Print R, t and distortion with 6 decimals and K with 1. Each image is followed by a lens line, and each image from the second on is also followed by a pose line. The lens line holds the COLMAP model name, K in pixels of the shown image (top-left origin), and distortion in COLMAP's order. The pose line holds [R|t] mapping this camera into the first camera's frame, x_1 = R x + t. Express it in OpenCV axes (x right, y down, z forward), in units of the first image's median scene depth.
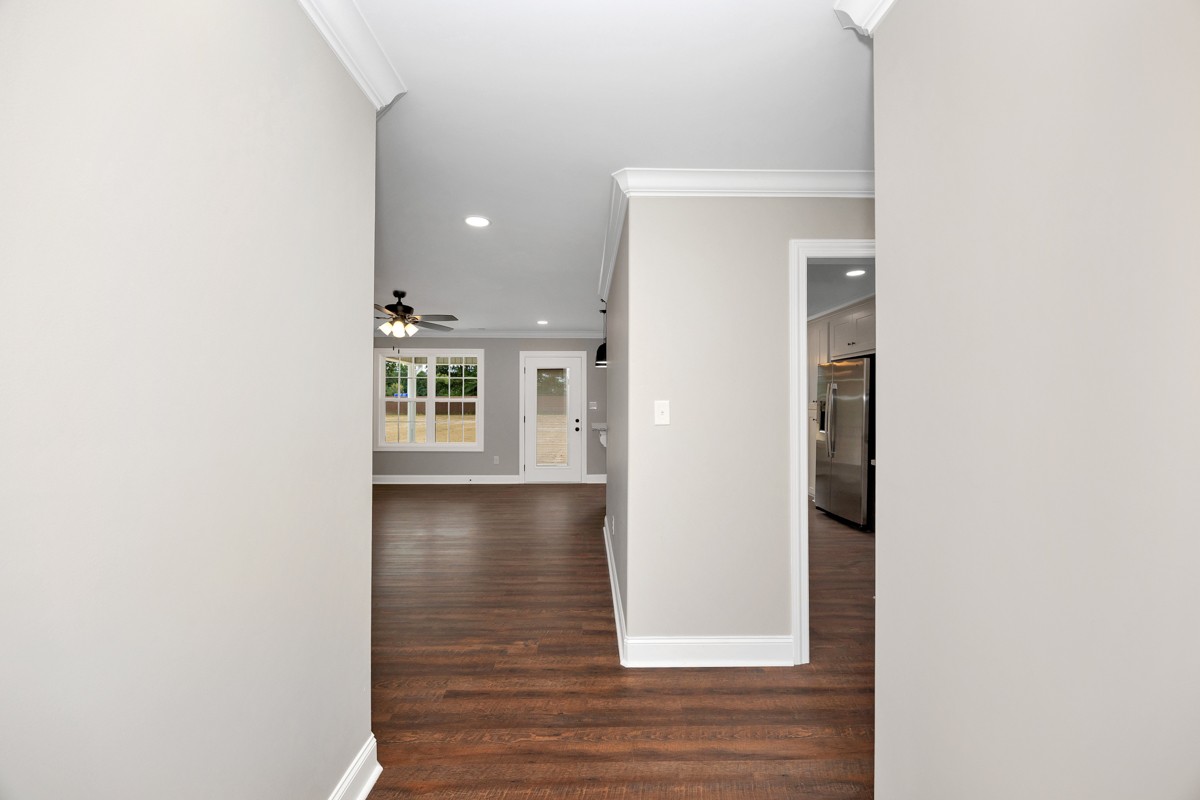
lens RADIAL K [[463.1, 0, 626.0], [0, 463.1, 400.3], [0, 0, 1]] dist [-0.002639, -0.000070]
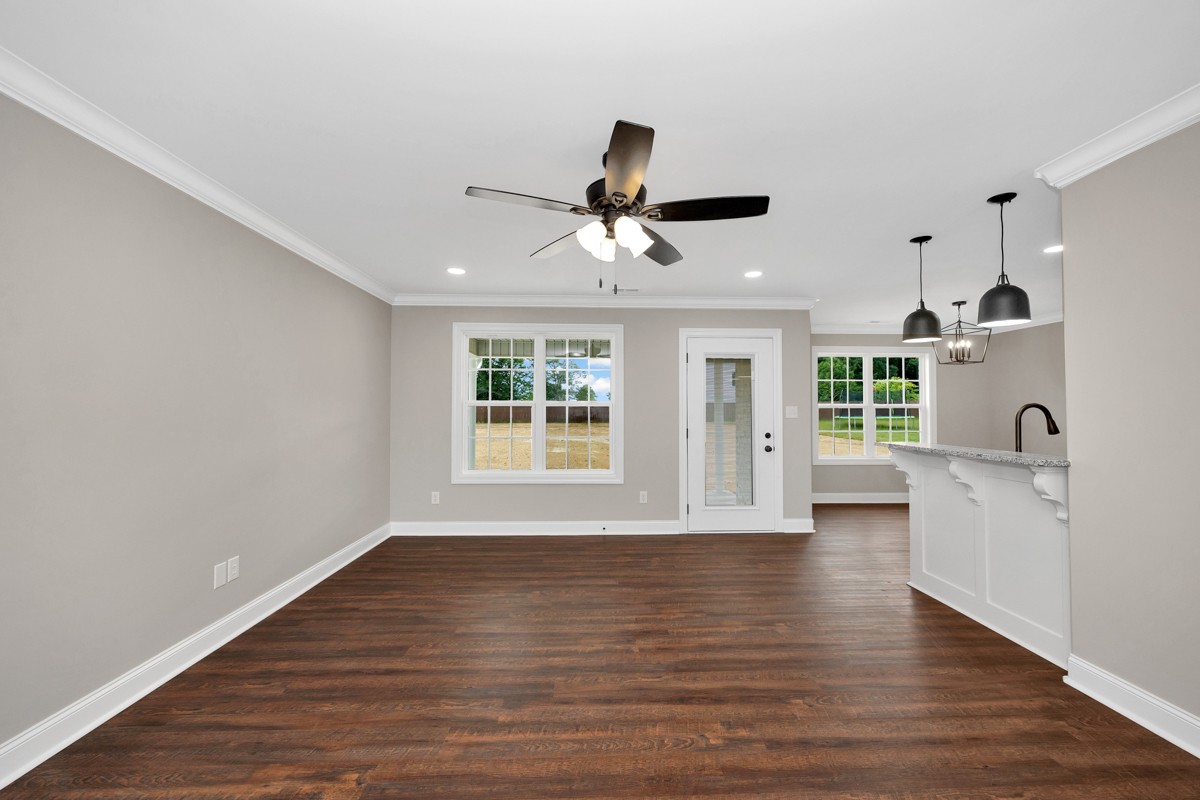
lens RADIAL K [[463.1, 0, 626.0], [0, 463.1, 400.3], [0, 0, 1]] dist [-0.002639, -0.000070]
pose [[0.999881, -0.001062, 0.015405, -0.314219], [0.001268, 0.999910, -0.013354, 0.003211], [-0.015389, 0.013372, 0.999792, 0.354564]]
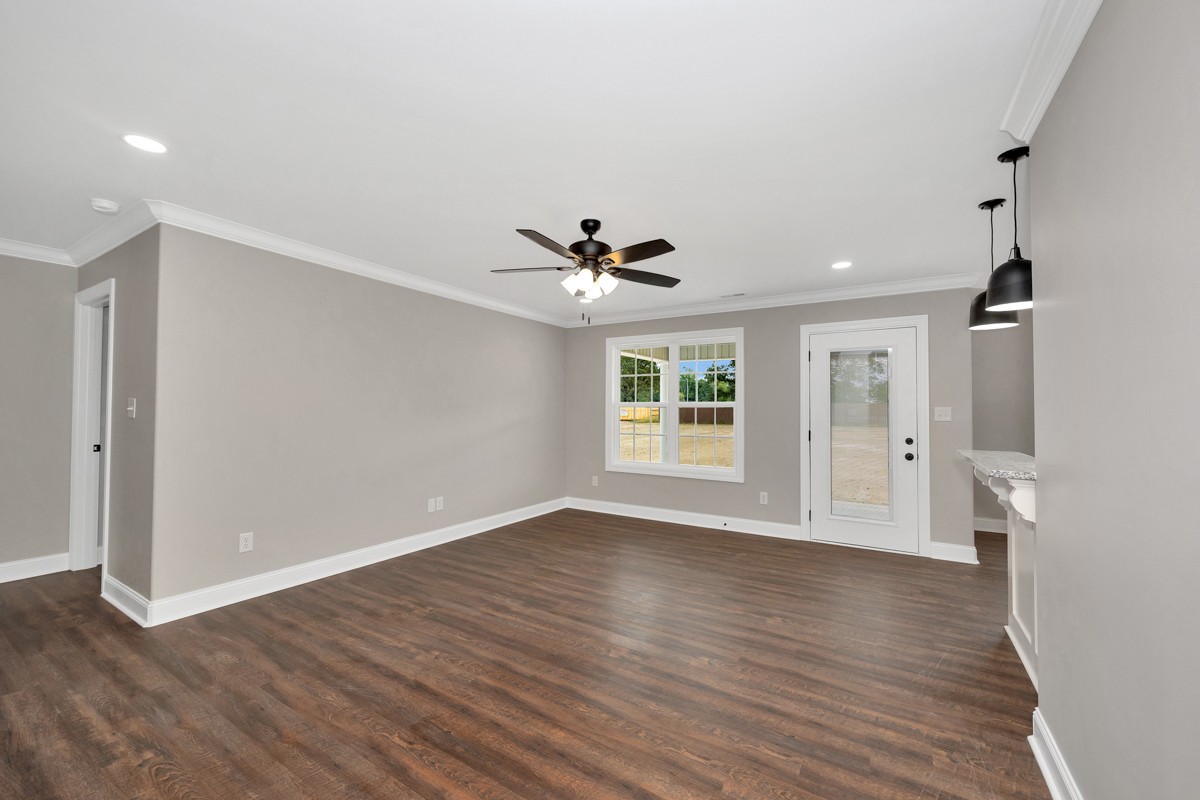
lens RADIAL K [[498.9, 0, 608.1], [0, 498.9, 400.1], [0, 0, 1]] dist [-0.005669, -0.000021]
pose [[0.828726, -0.009011, -0.559581, -0.069806], [0.000266, 0.999877, -0.015707, 0.003743], [0.559654, 0.012869, 0.828627, 0.302815]]
